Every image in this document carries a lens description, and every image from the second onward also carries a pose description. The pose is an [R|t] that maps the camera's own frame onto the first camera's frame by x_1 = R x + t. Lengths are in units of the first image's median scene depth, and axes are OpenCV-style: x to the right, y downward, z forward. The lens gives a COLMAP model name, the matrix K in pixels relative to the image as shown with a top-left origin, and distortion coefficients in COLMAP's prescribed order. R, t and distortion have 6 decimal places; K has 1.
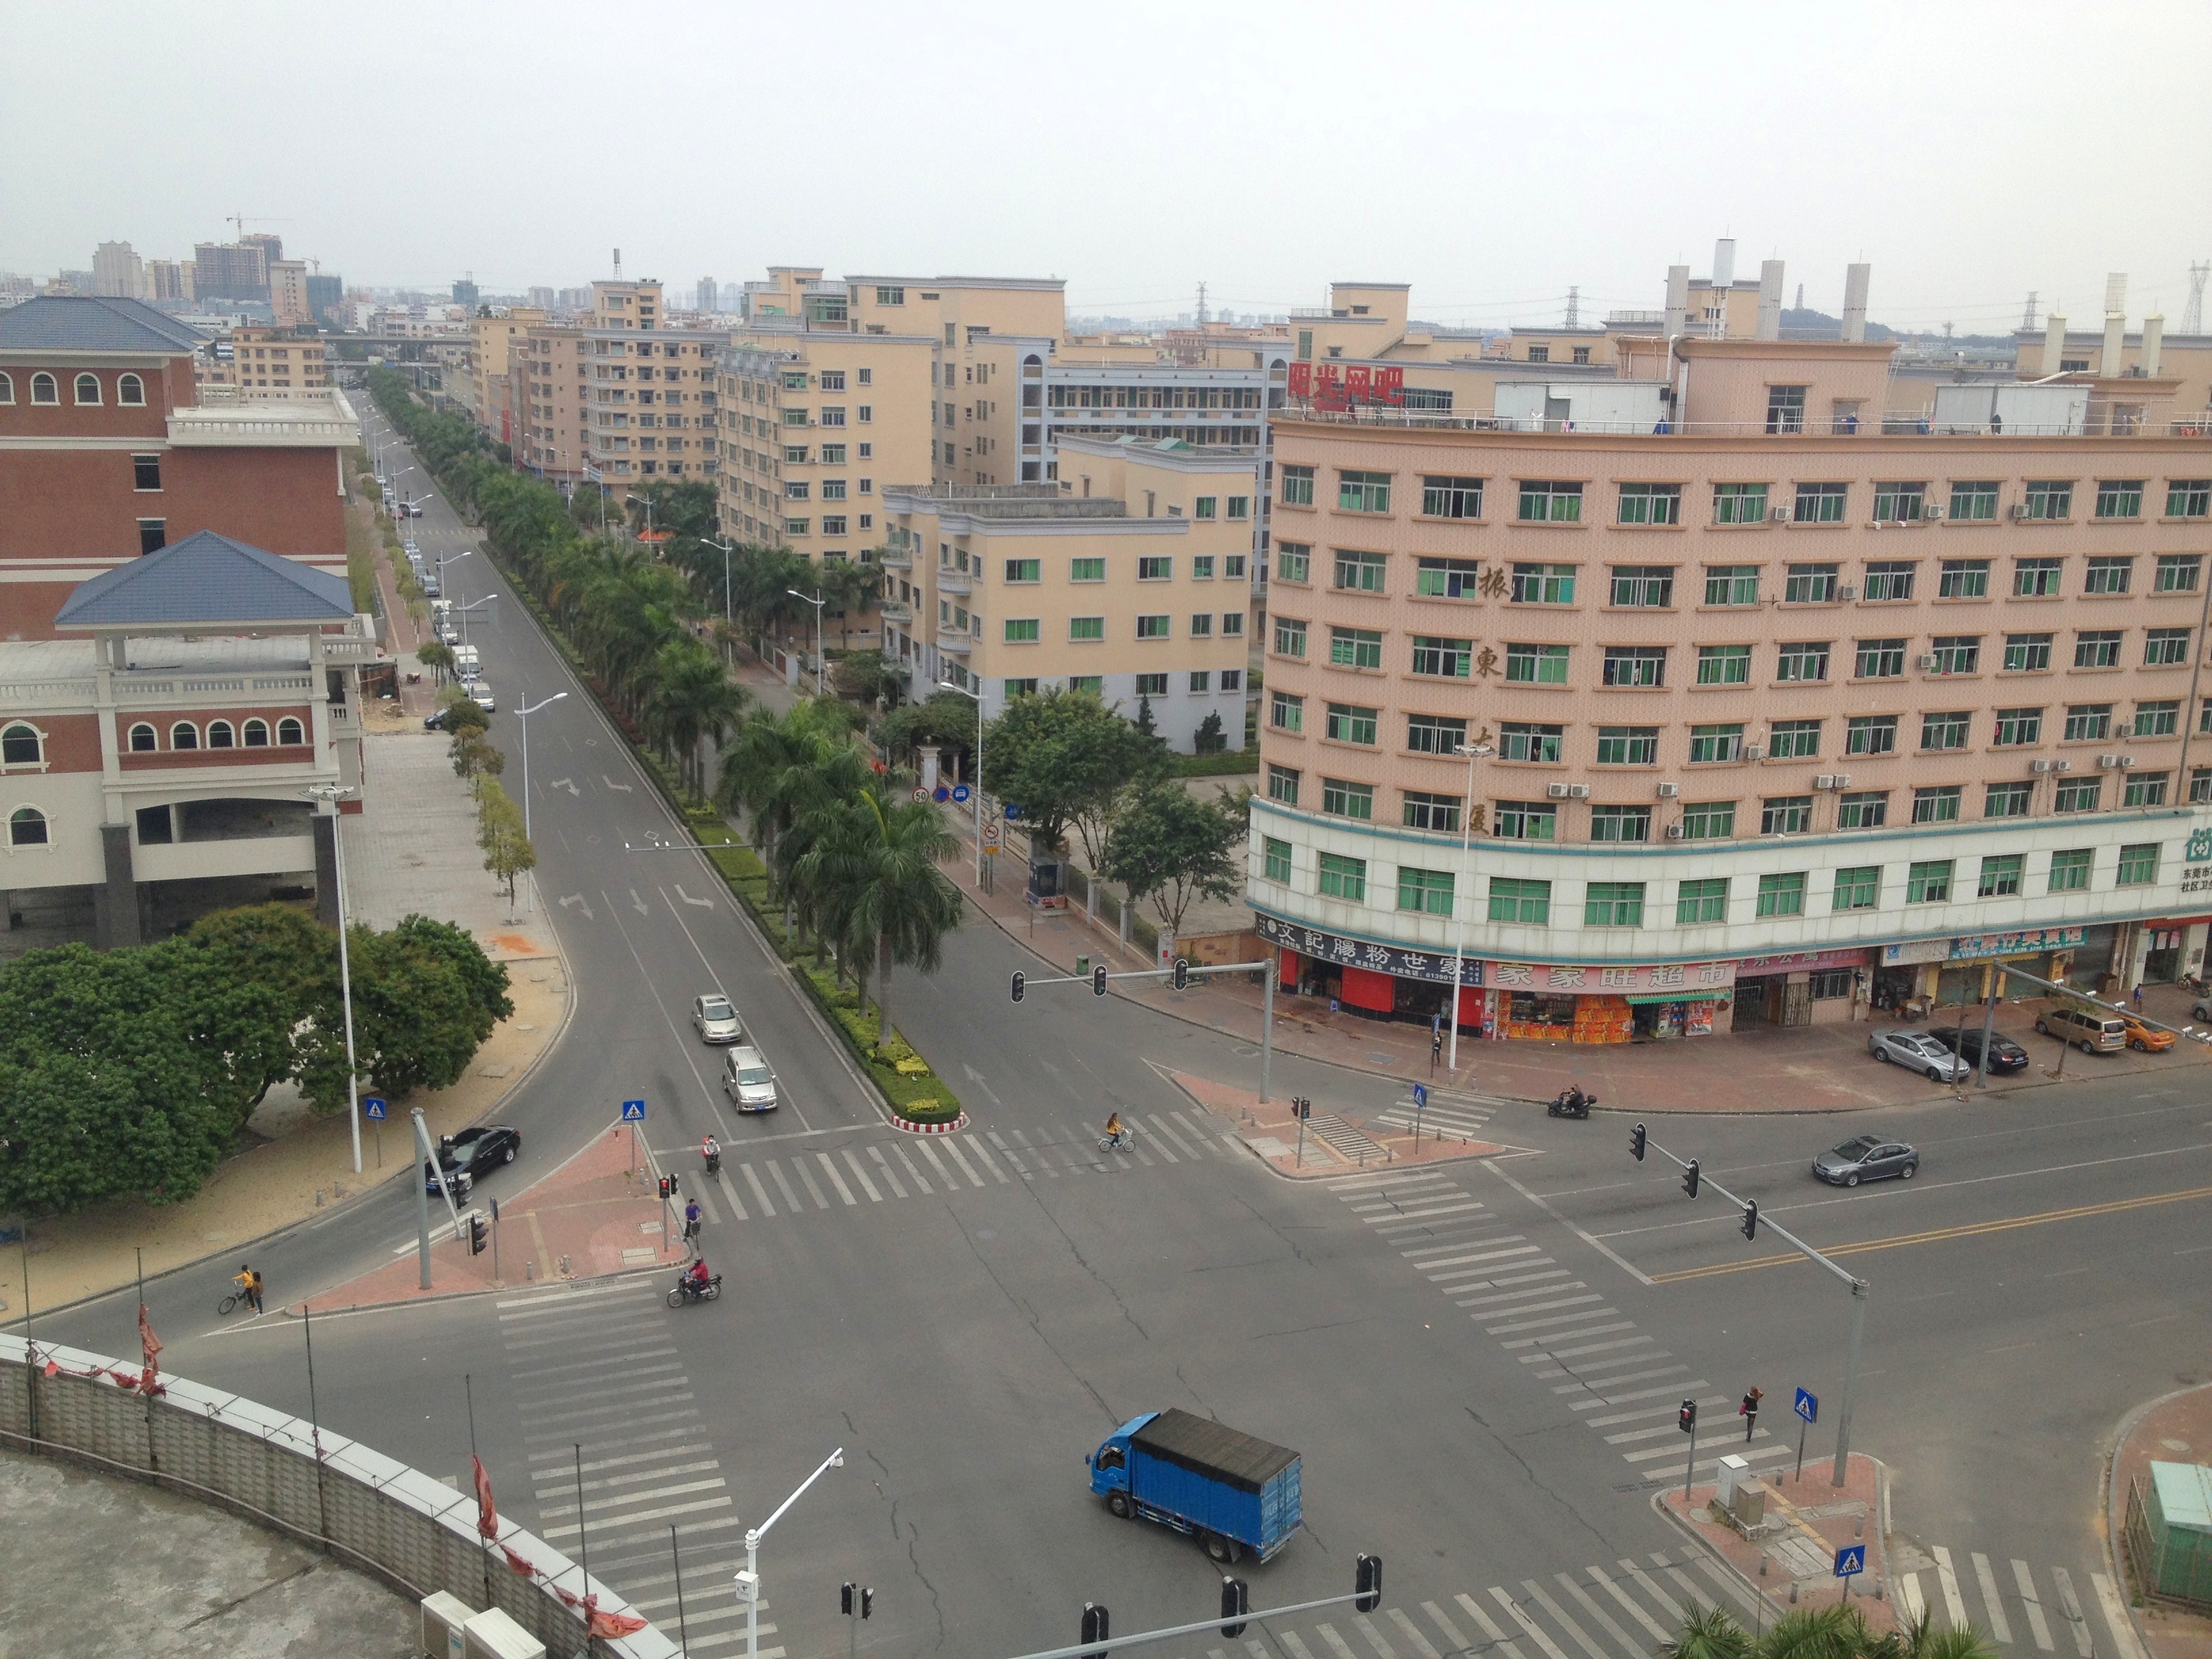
lens RADIAL K [[2023.9, 0, 1102.9], [0, 2023.9, 831.0], [0, 0, 1]] dist [0.012373, 0.000000]
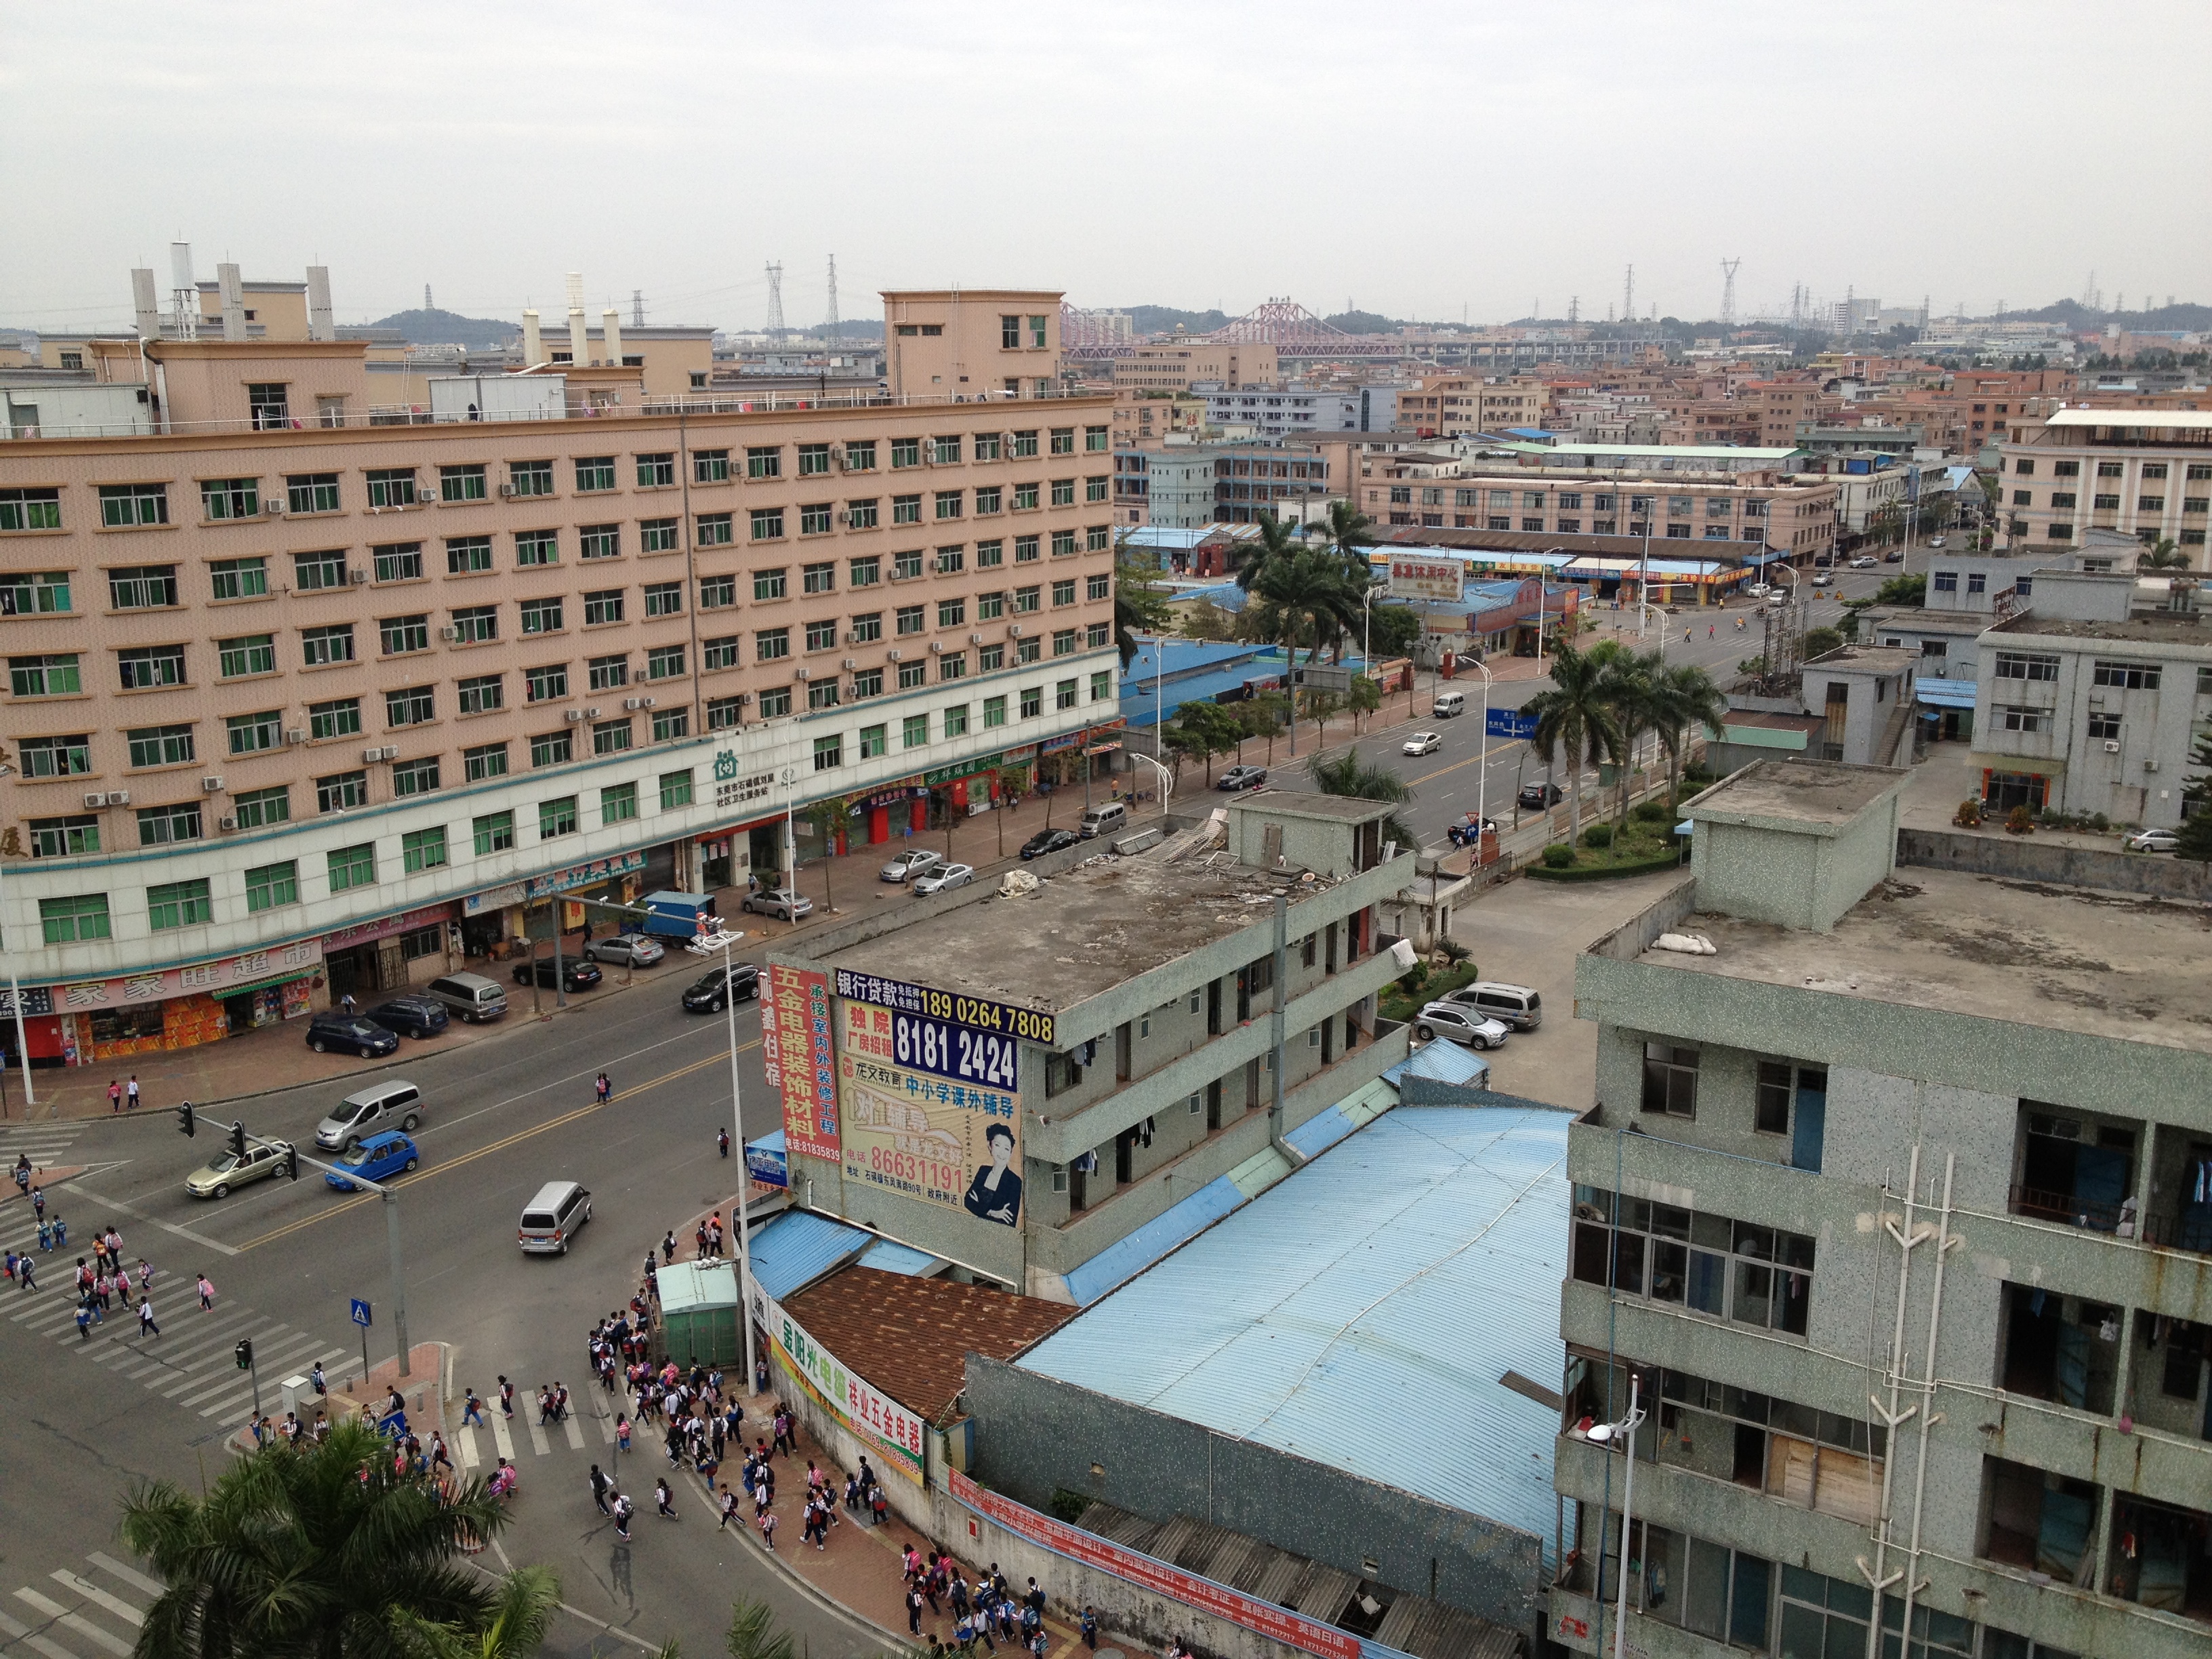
lens RADIAL K [[2023.9, 0, 1110.8], [0, 2023.9, 826.9], [0, 0, 1]] dist [0.012373, 0.000000]
pose [[0.806101, -0.159931, 0.569758, 0.056478], [0.160903, 0.985751, 0.049052, 0.022764], [-0.569484, 0.052135, 0.820348, -0.086927]]
